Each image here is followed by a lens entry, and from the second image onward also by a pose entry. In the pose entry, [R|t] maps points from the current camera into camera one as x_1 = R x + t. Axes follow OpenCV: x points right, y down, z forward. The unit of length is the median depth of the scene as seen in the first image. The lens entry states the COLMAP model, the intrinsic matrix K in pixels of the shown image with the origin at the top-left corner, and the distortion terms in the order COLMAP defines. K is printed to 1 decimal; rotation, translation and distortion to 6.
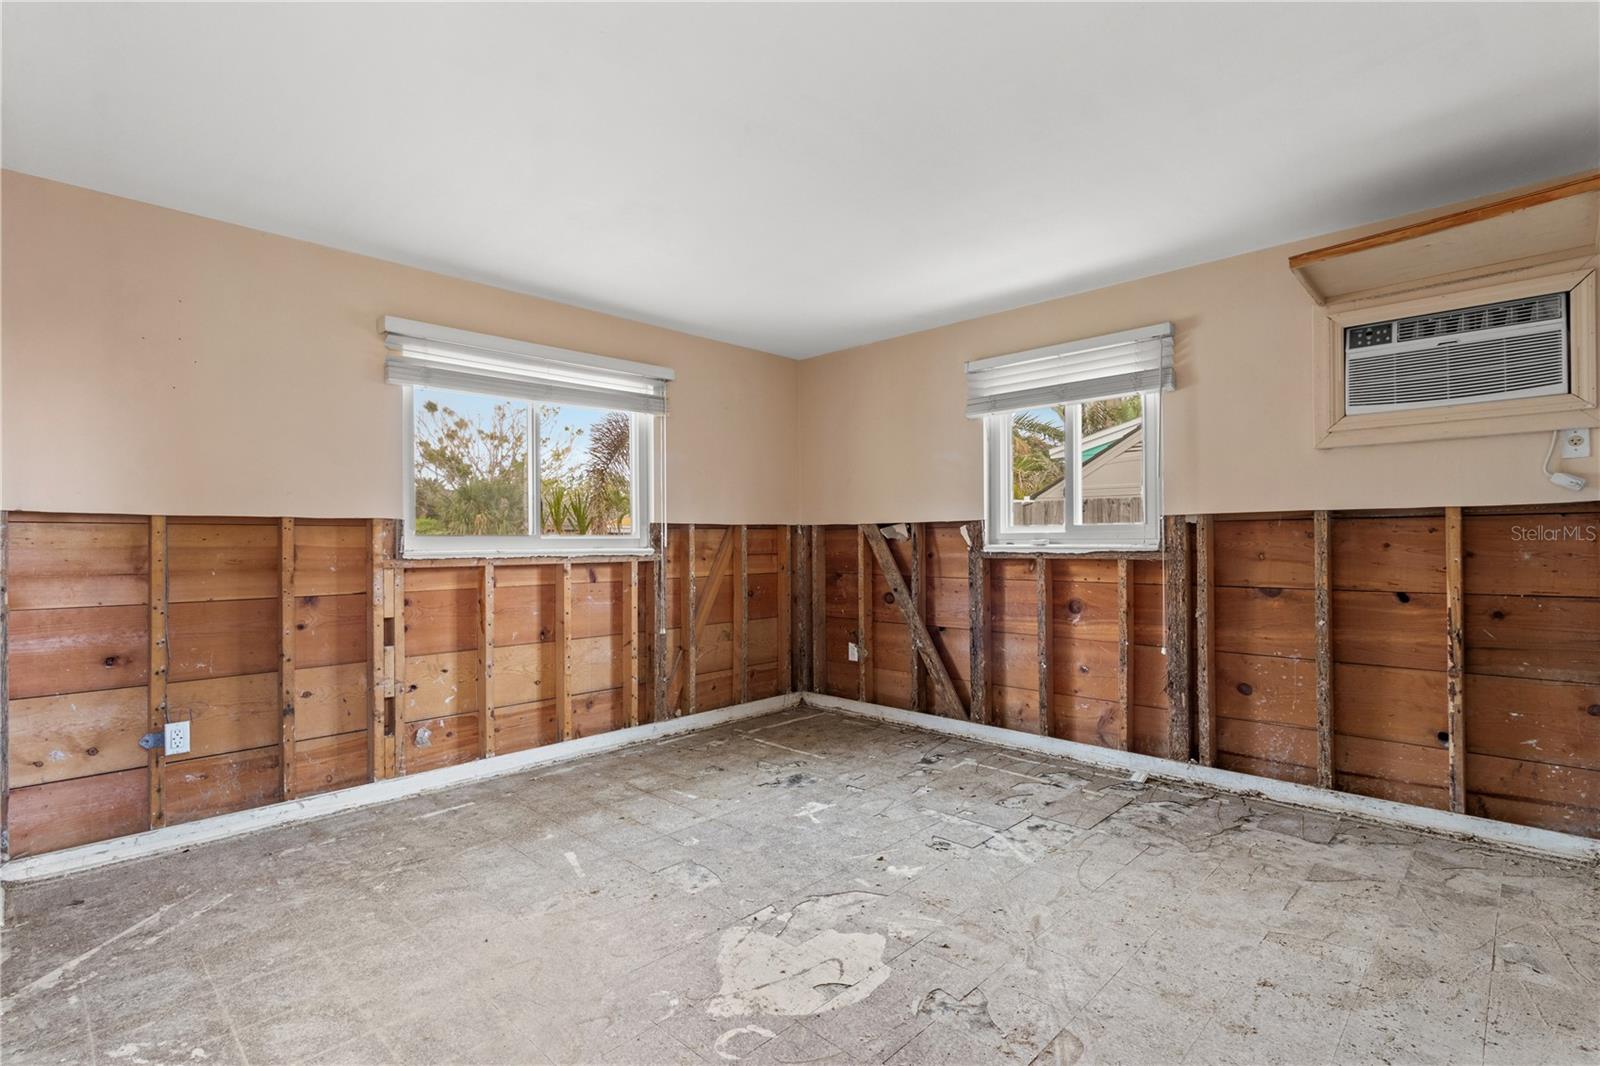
lens RADIAL K [[750.6, 0, 800.0], [0, 750.6, 533.0], [0, 0, 1]] dist [0.000501, 0.000465]
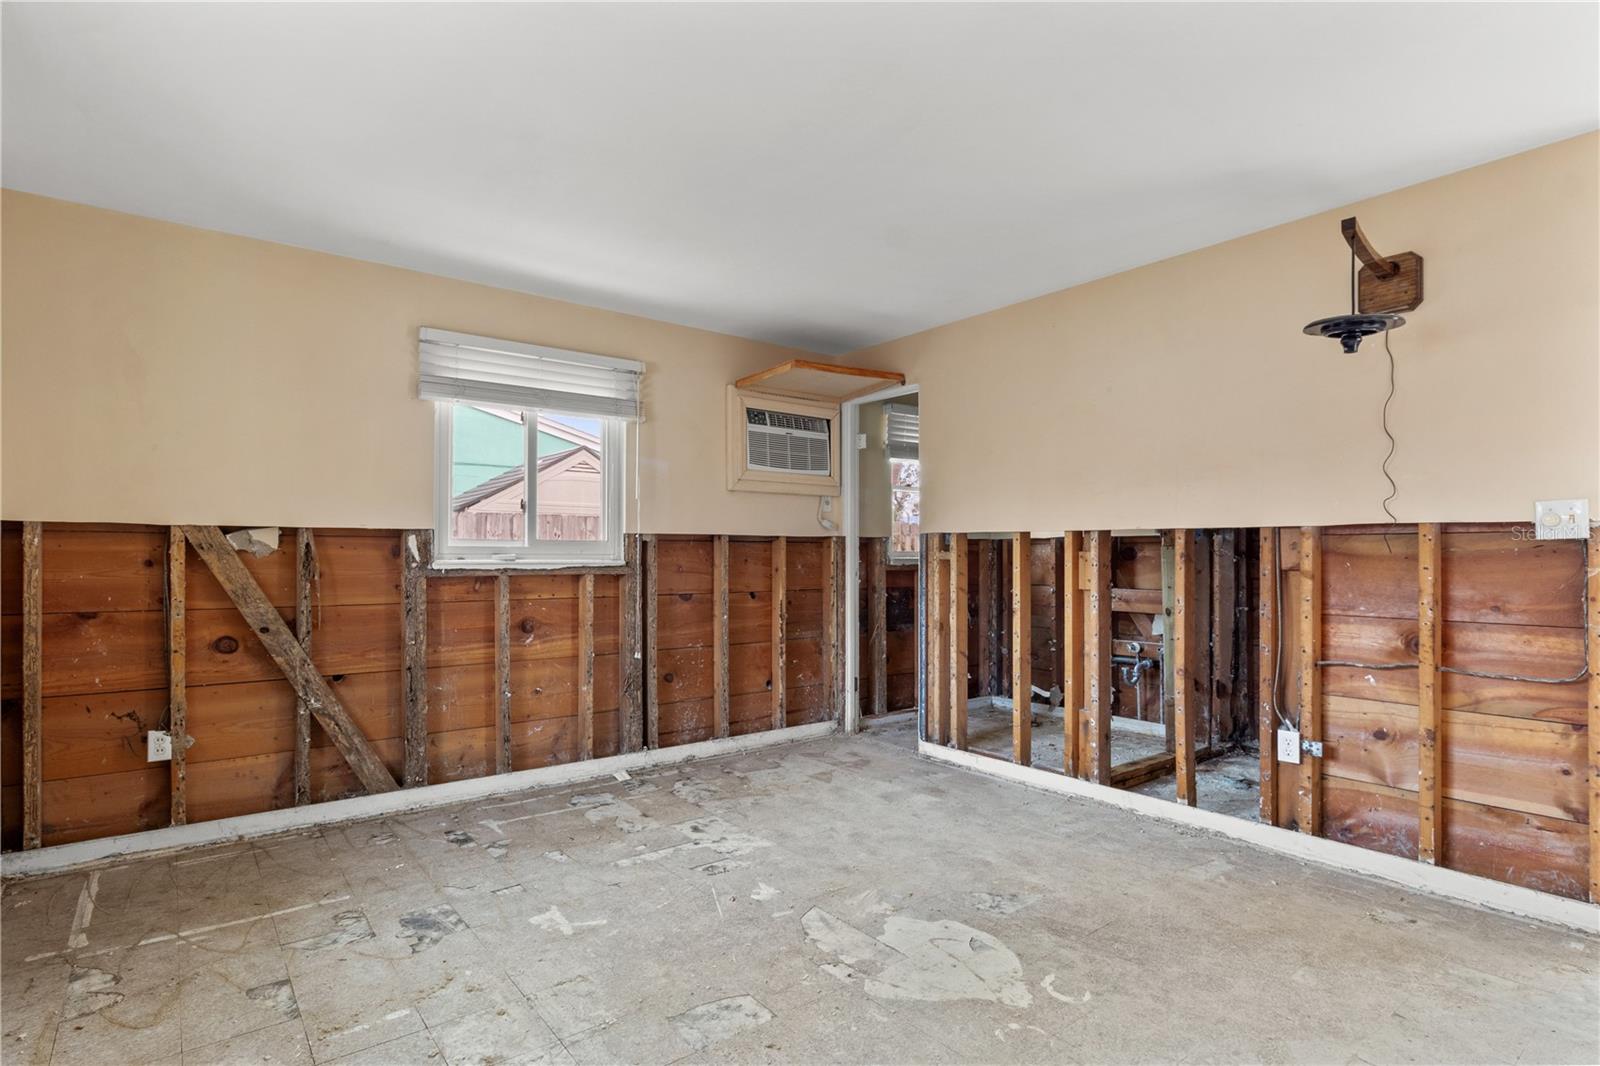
lens RADIAL K [[799.9, 0, 792.7], [0, 799.9, 548.6], [0, 0, 1]] dist [-0.000620, -0.000393]
pose [[0.142534, 0.015689, 0.989666, -0.670668], [-0.014153, 0.999804, -0.013811, 0.012017], [-0.989689, -0.012038, 0.142728, 0.614831]]
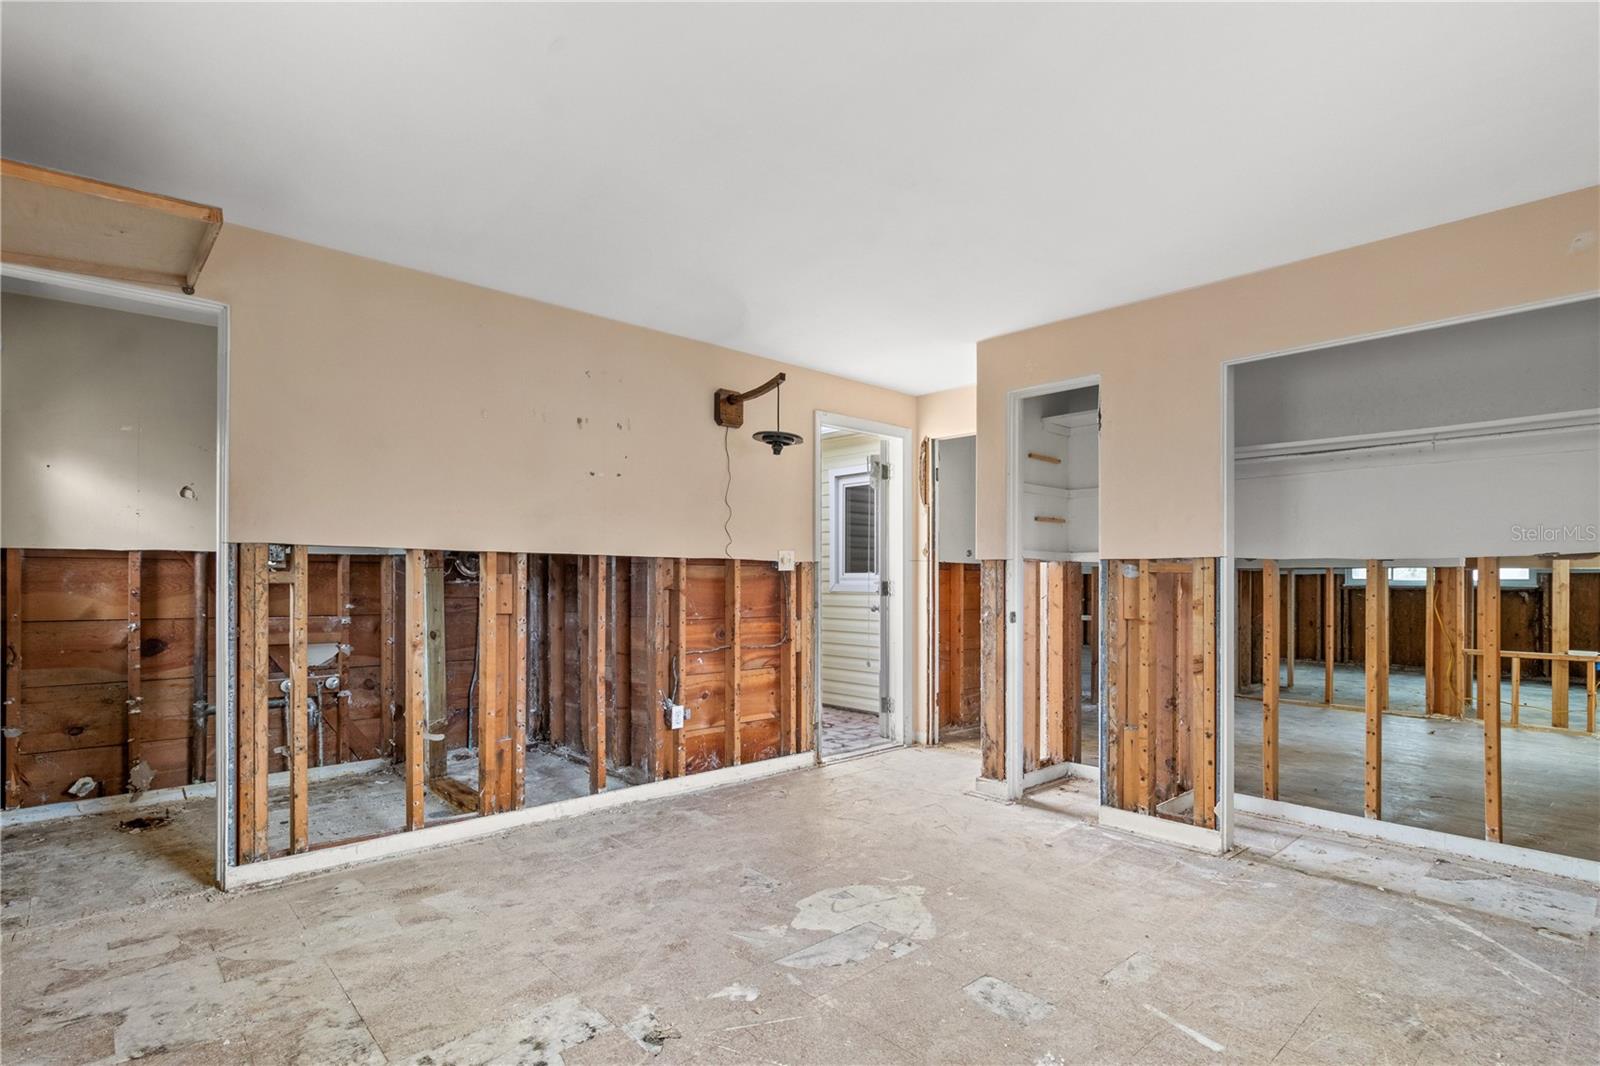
lens RADIAL K [[786.2, 0, 804.5], [0, 786.2, 578.4], [0, 0, 1]] dist [0.000794, 0.000234]
pose [[-0.998234, 0.002158, 0.059362, 0.012742], [0.001331, 0.999902, -0.013968, 0.015740], [-0.059386, -0.013864, -0.998139, 1.376878]]
